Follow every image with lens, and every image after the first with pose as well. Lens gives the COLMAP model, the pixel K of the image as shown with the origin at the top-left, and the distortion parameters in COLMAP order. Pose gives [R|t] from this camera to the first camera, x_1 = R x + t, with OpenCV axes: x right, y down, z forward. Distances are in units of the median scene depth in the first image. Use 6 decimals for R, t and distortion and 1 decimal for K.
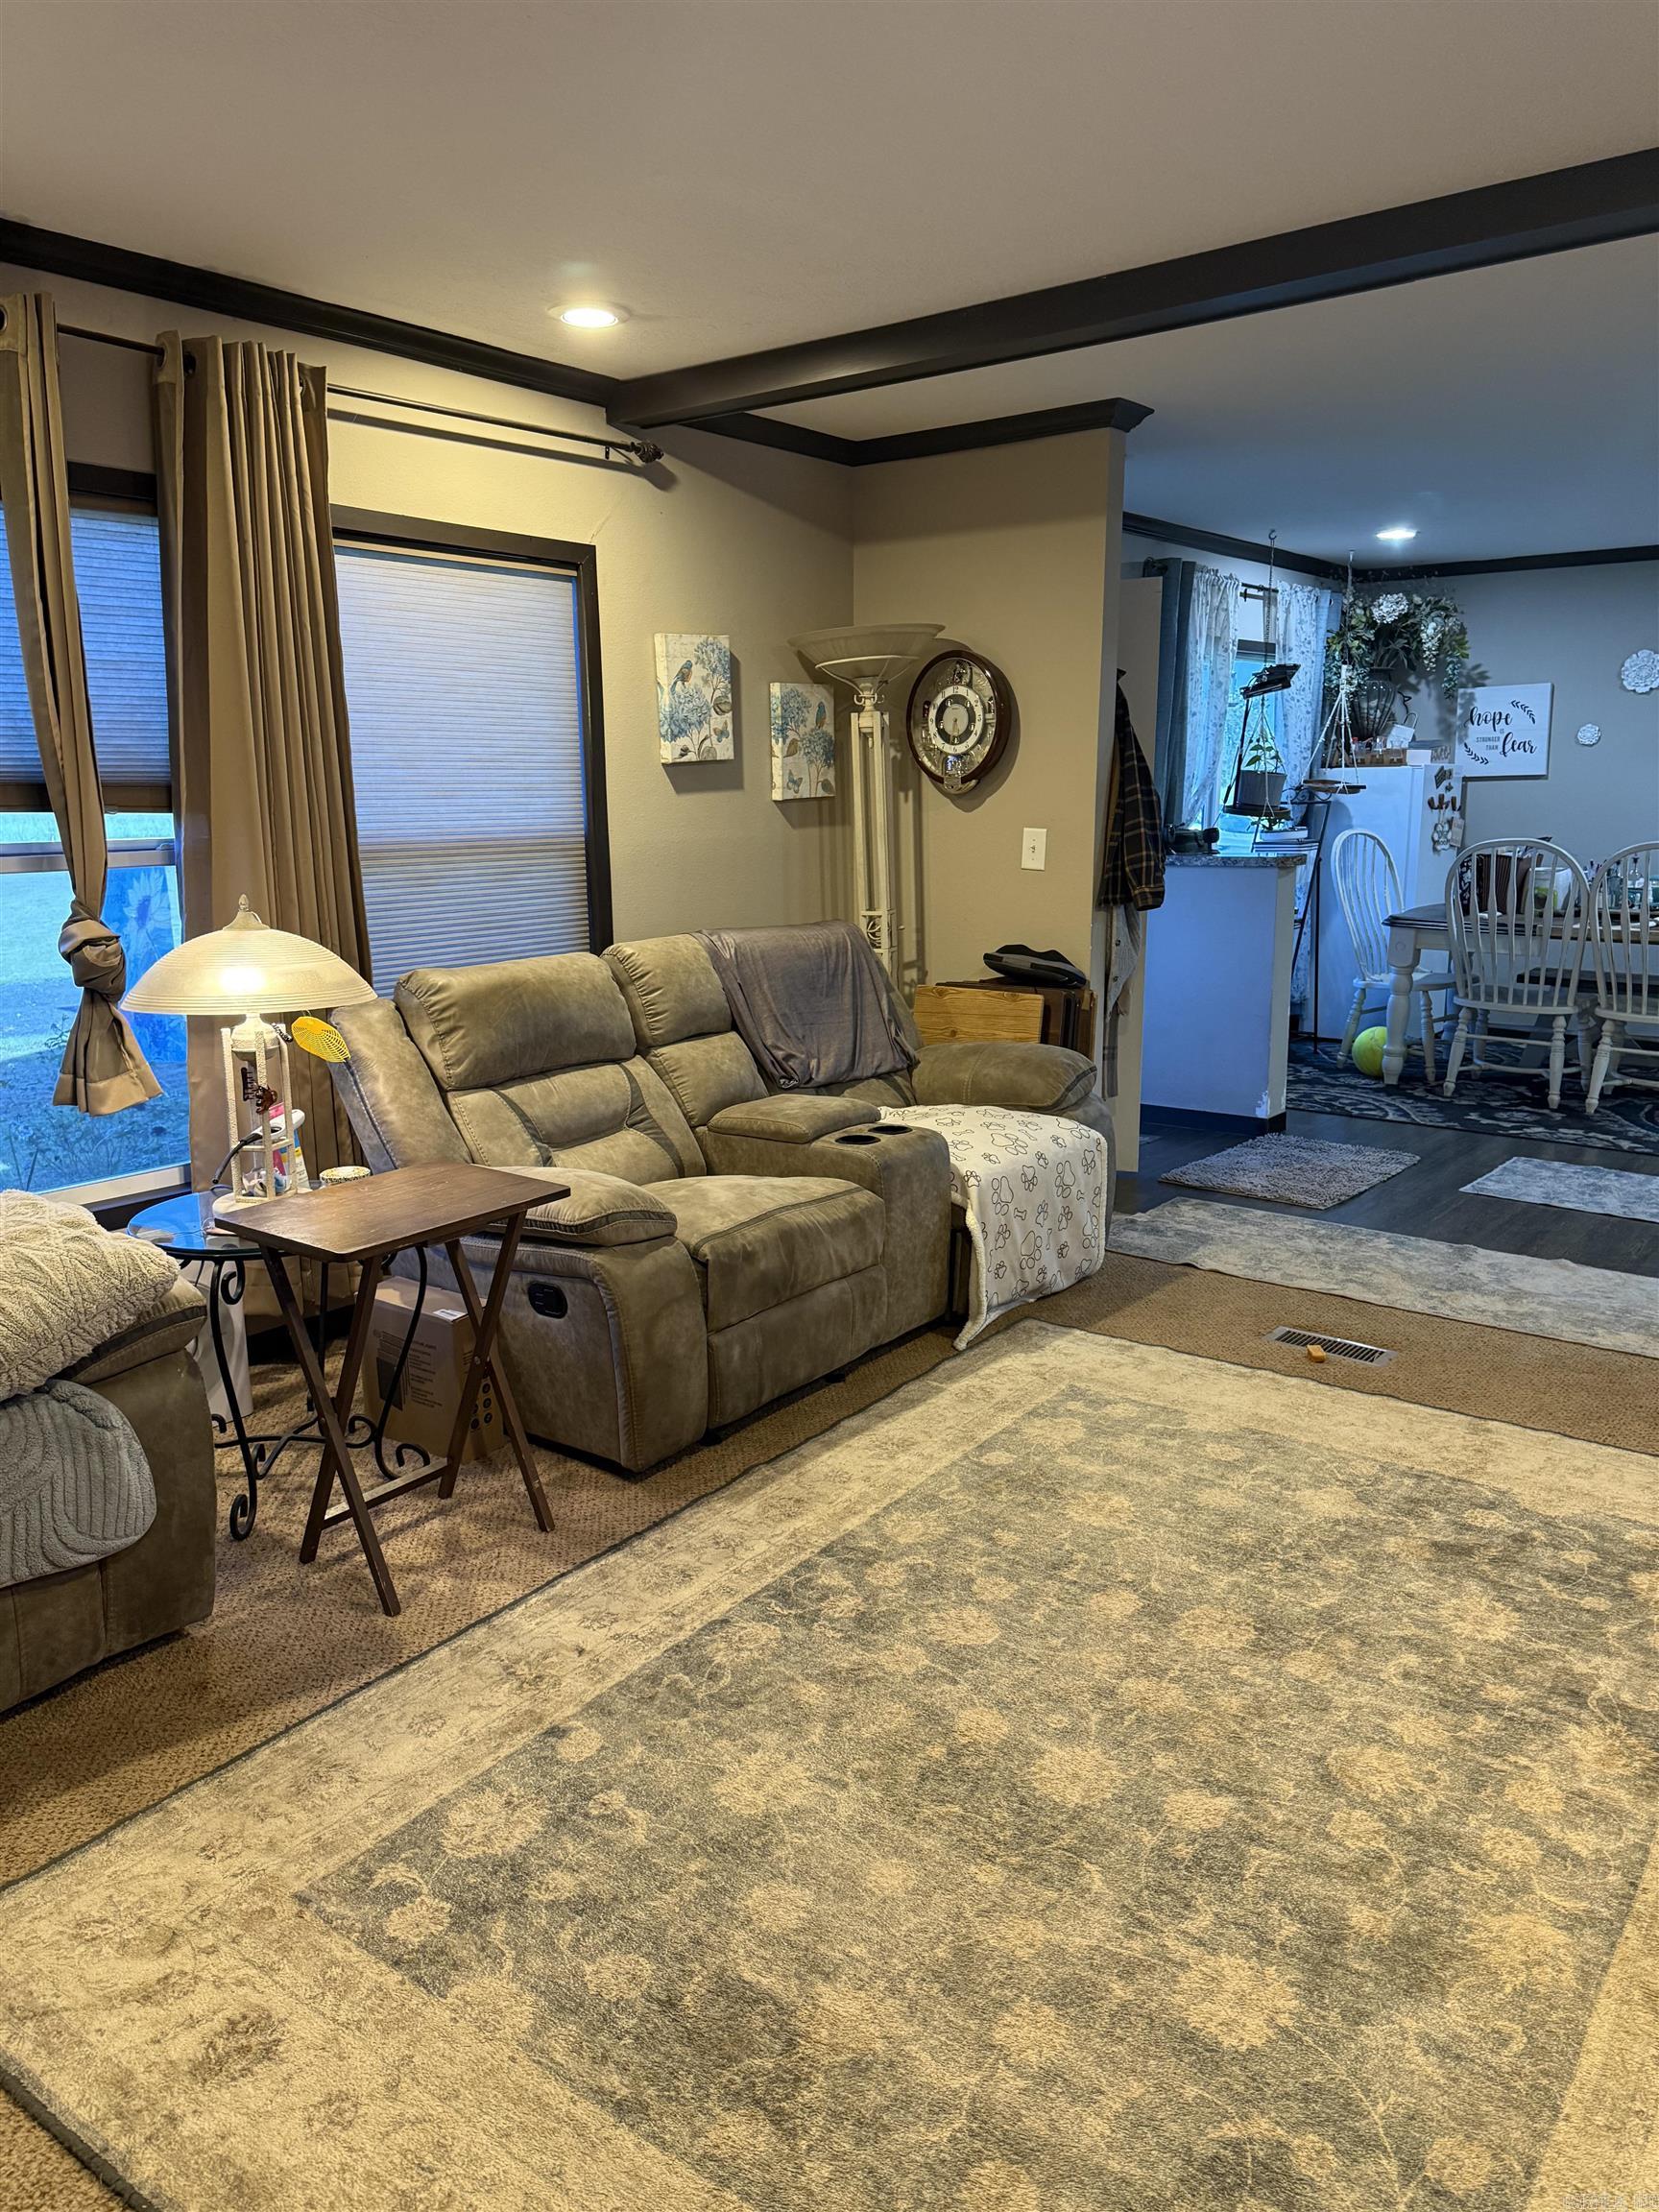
lens RADIAL K [[1531.5, 0, 821.2], [0, 1531.5, 1094.2], [0, 0, 1]] dist [0.074596, -0.089506]
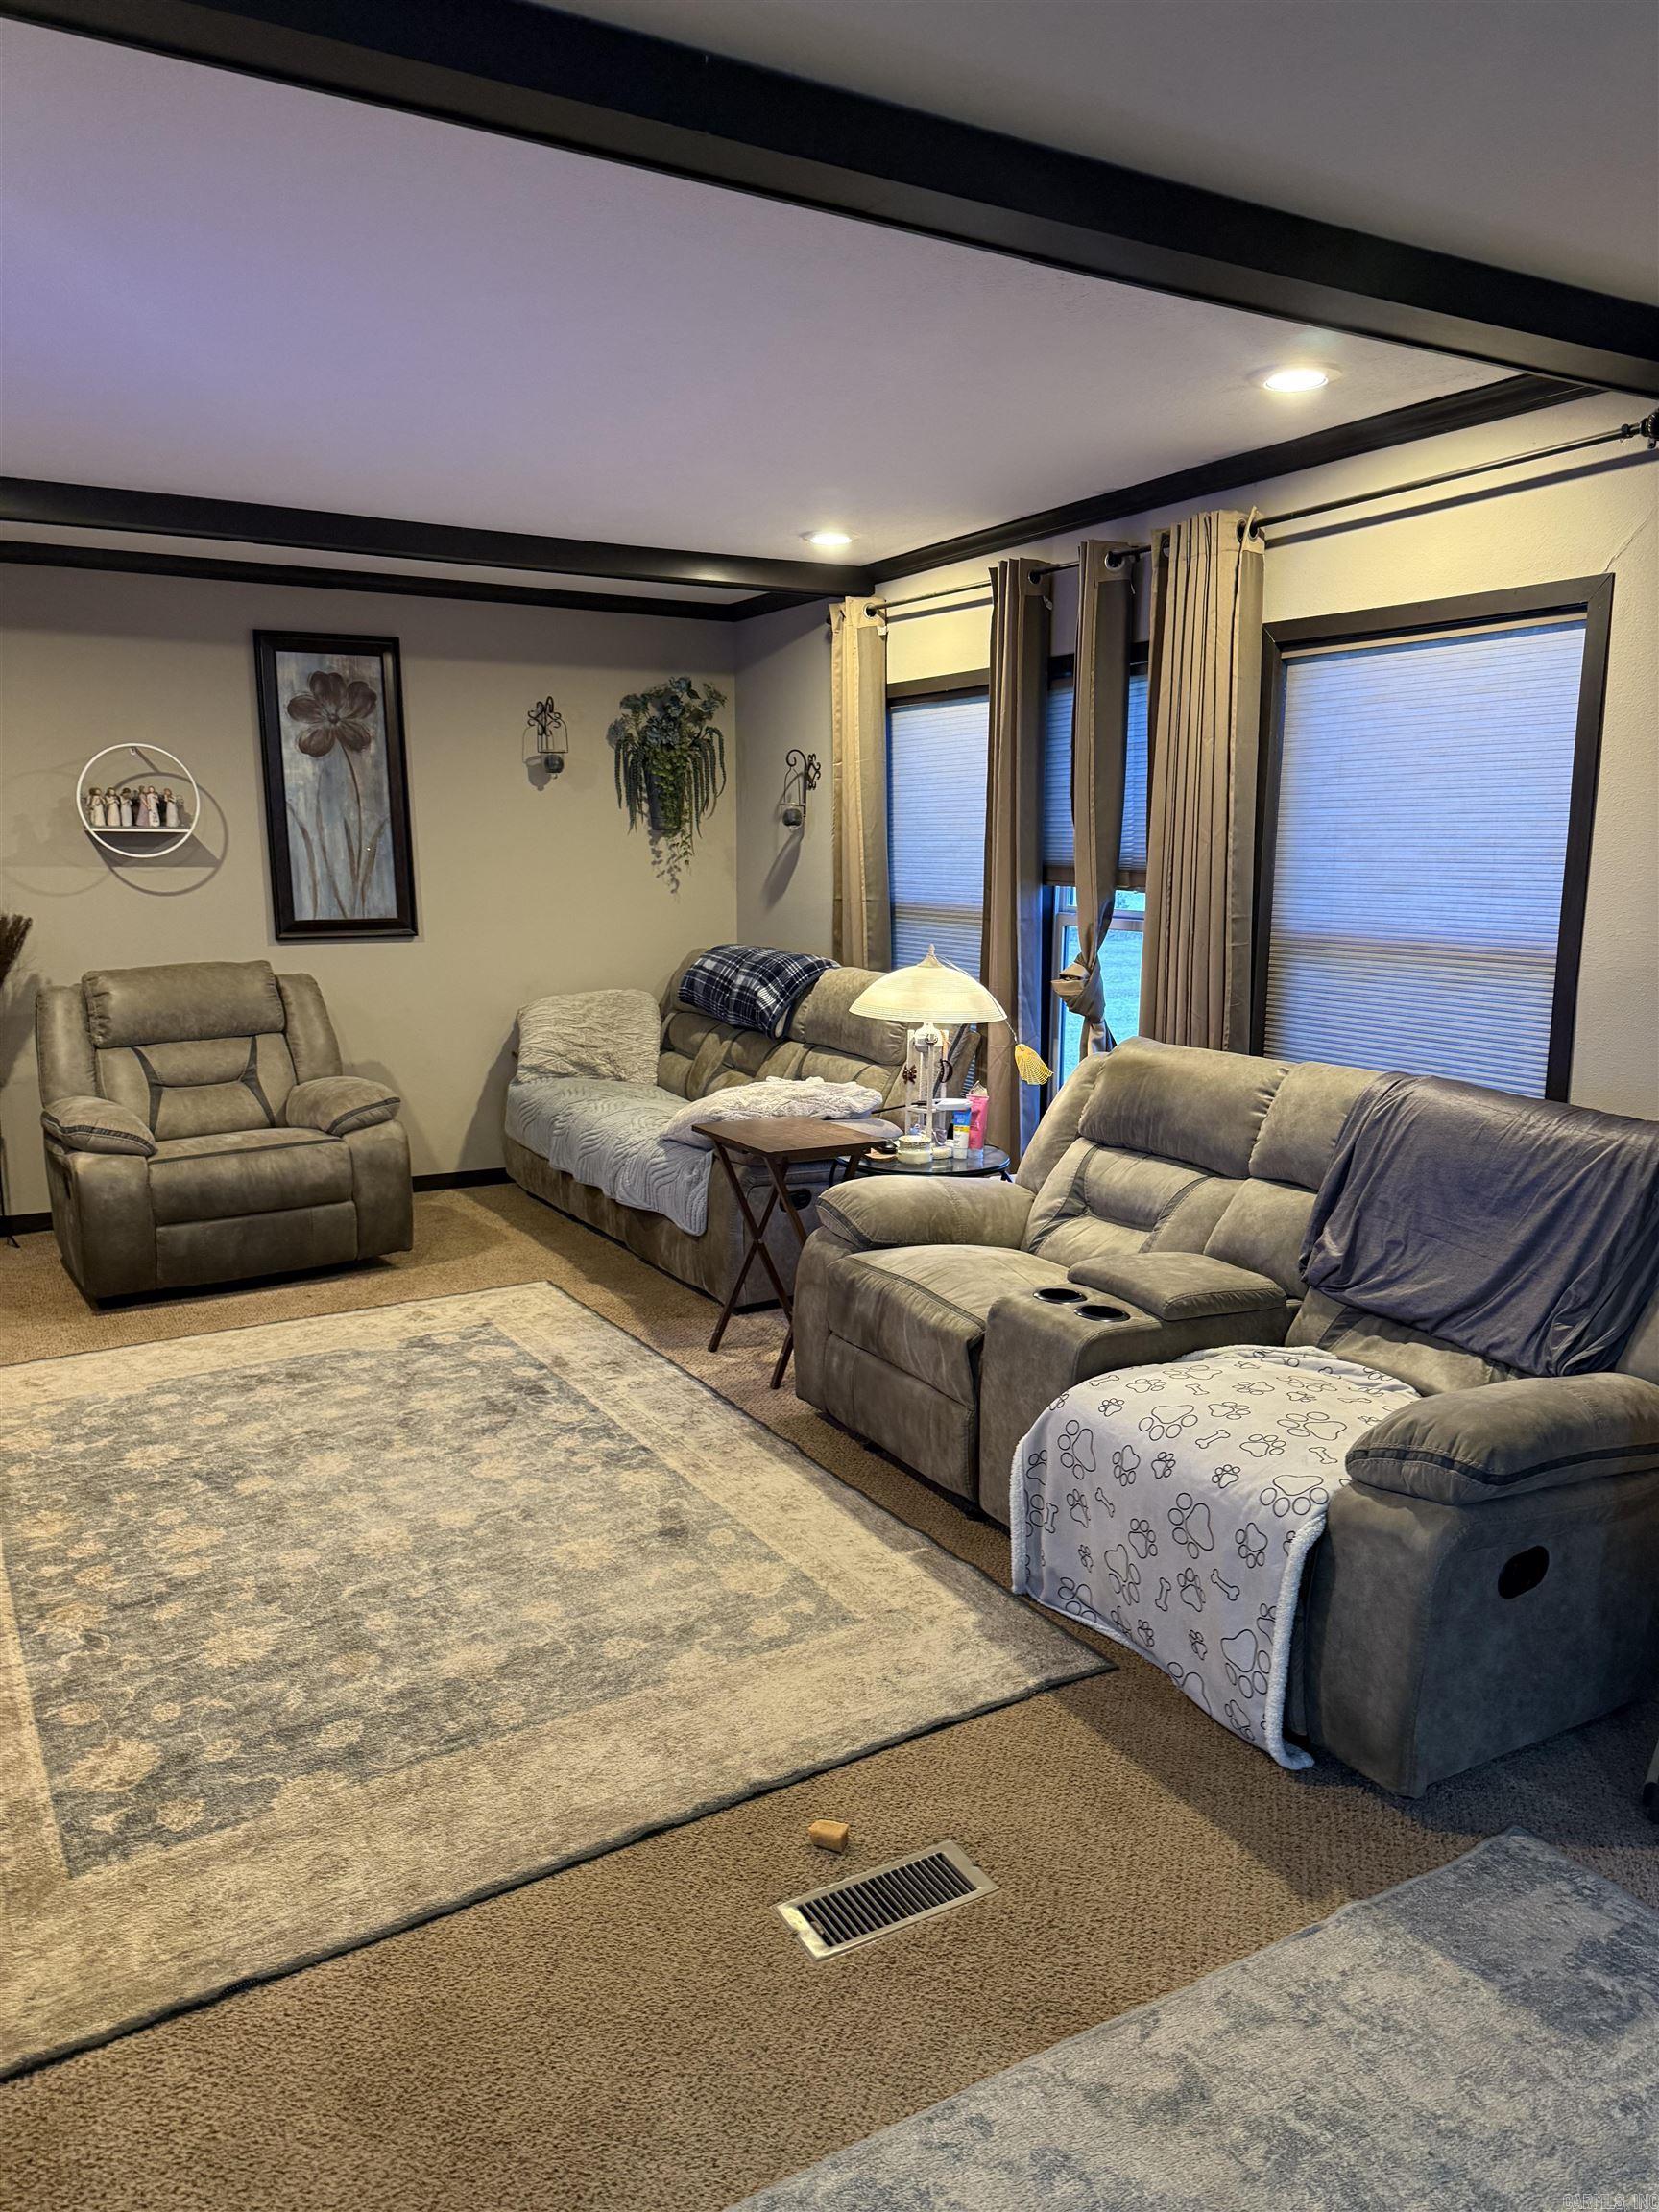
lens RADIAL K [[1521.4, 0, 829.5], [0, 1521.4, 1106.0], [0, 0, 1]] dist [0.117829, -0.192247]
pose [[-0.355831, 0.167545, -0.919409, 0.965720], [-0.199715, 0.947439, 0.249947, -0.299481], [0.912961, 0.272559, -0.303667, 1.281144]]
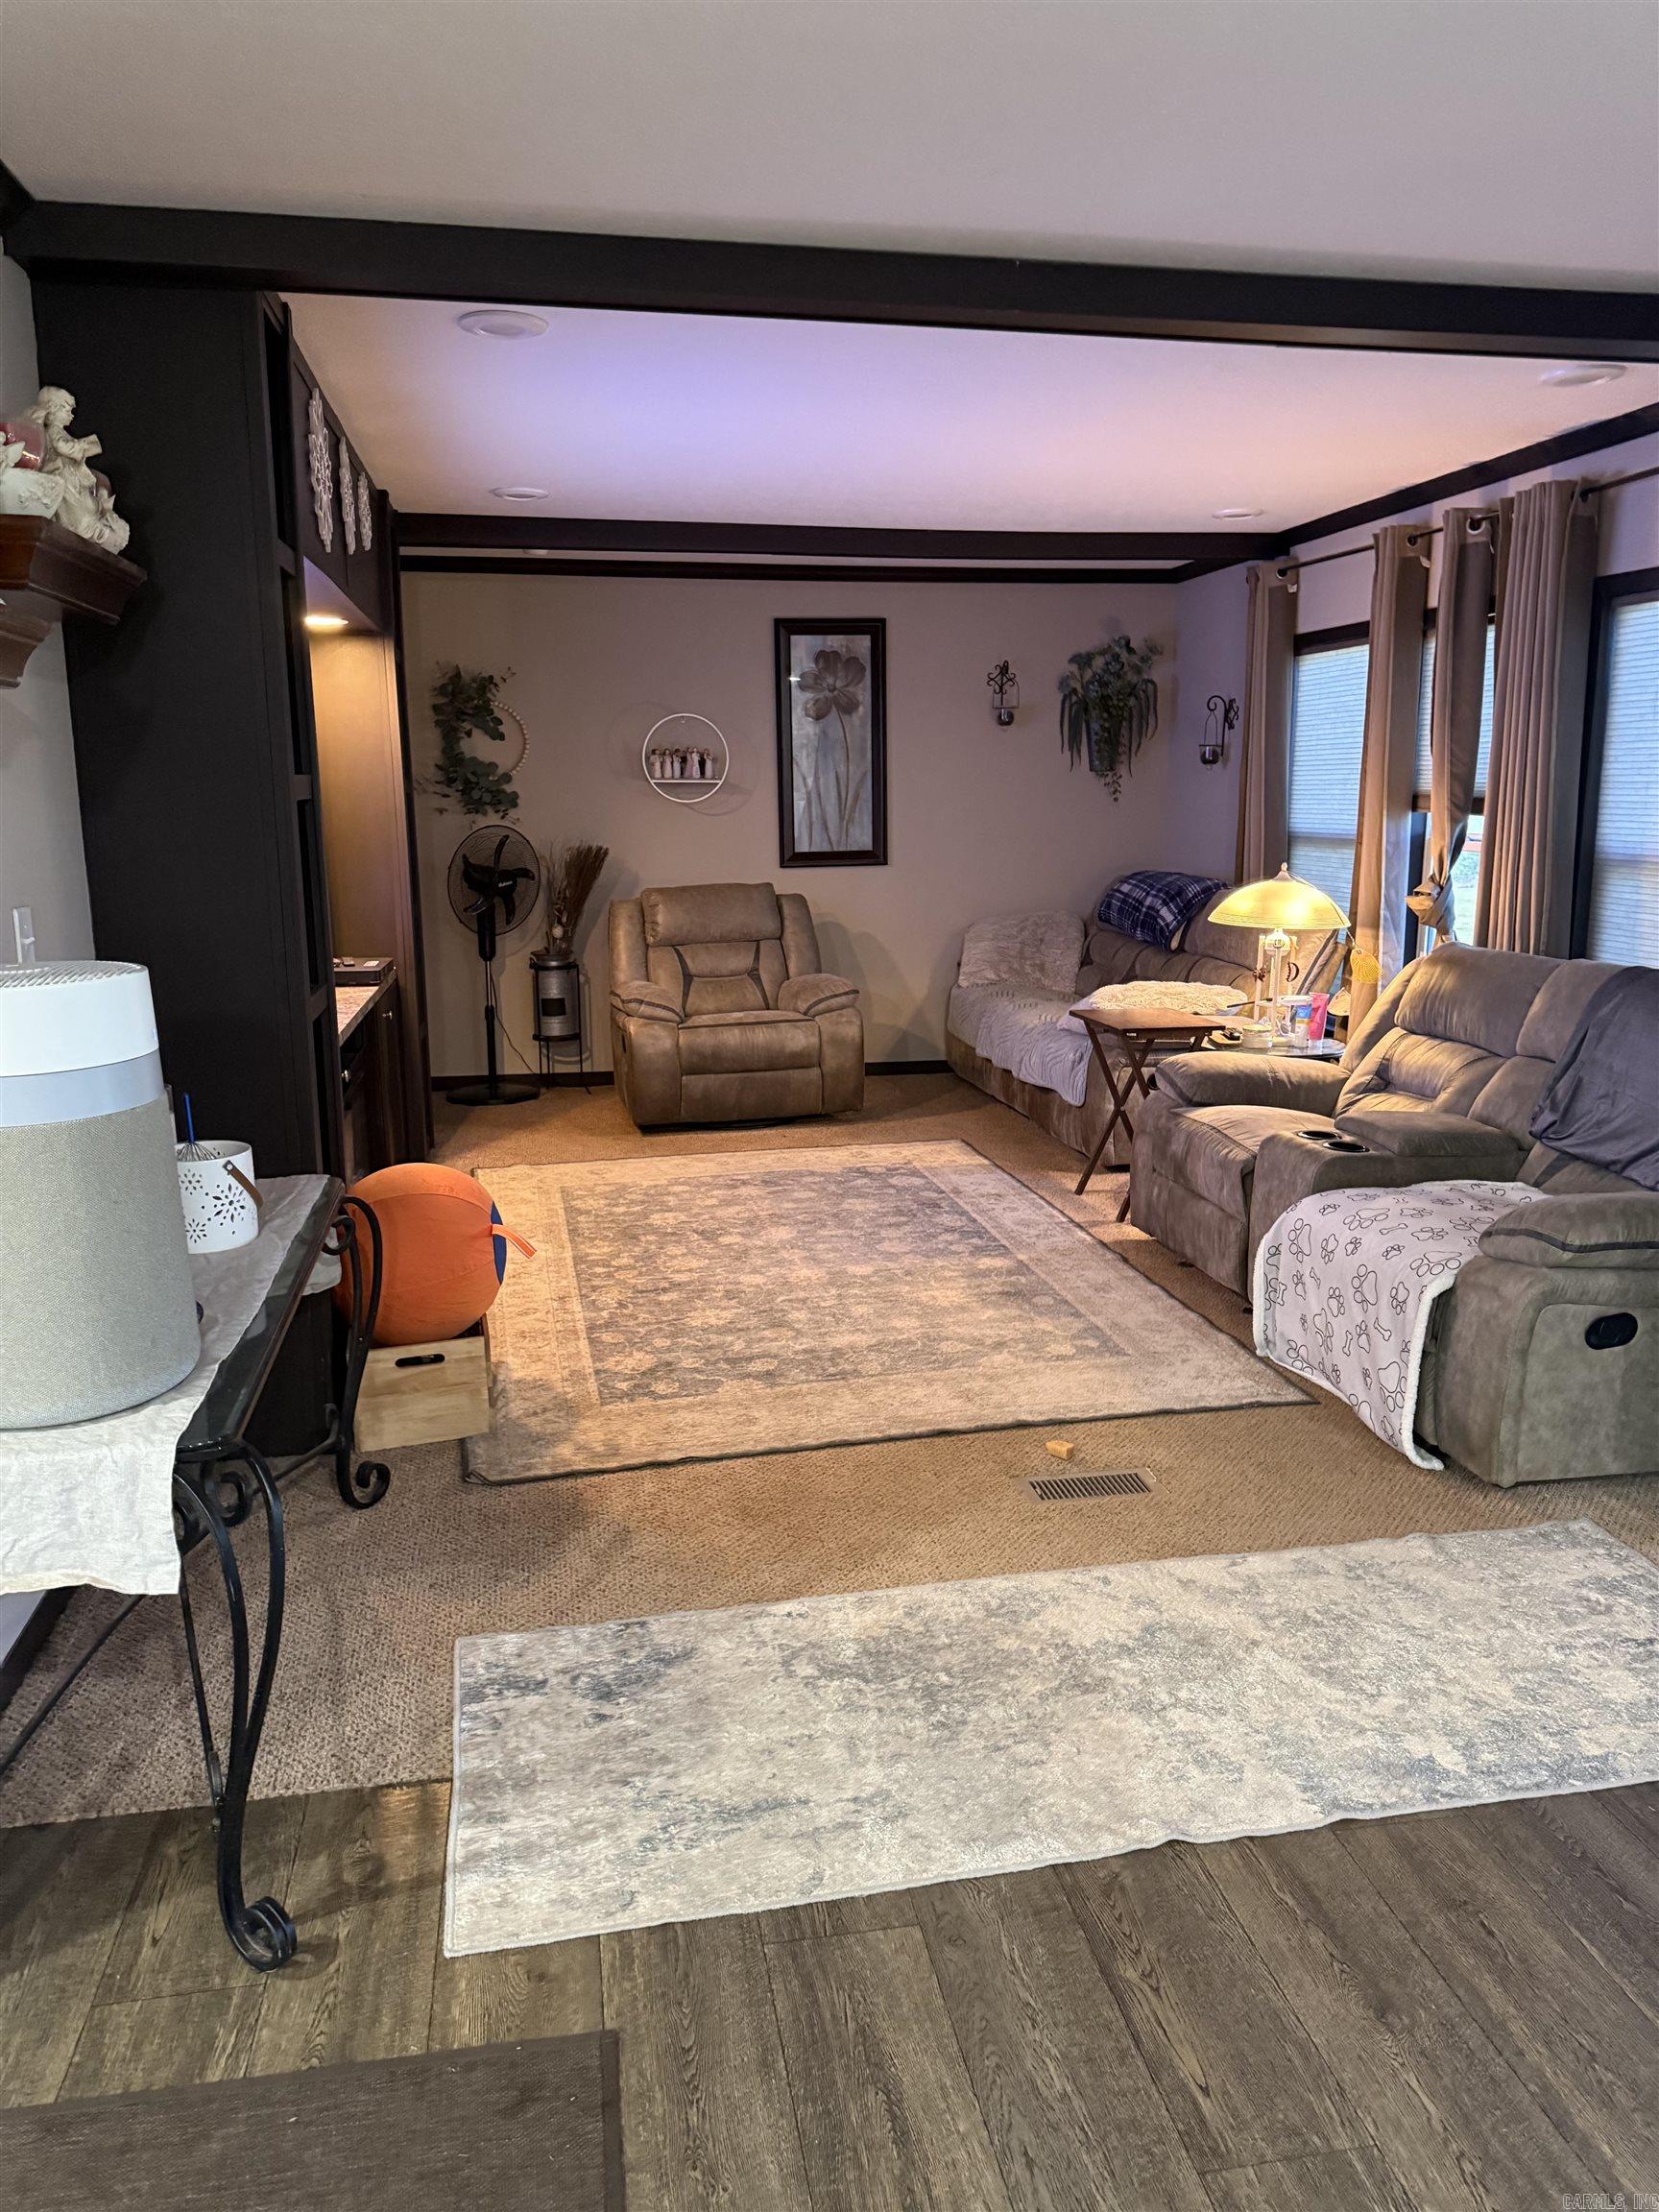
lens RADIAL K [[1521.4, 0, 829.5], [0, 1521.4, 1106.0], [0, 0, 1]] dist [0.117829, -0.192247]
pose [[-0.642489, 0.167967, -0.747660, 1.212278], [-0.150488, 0.929026, 0.338031, -0.351511], [0.751373, 0.329695, -0.571612, 1.558877]]
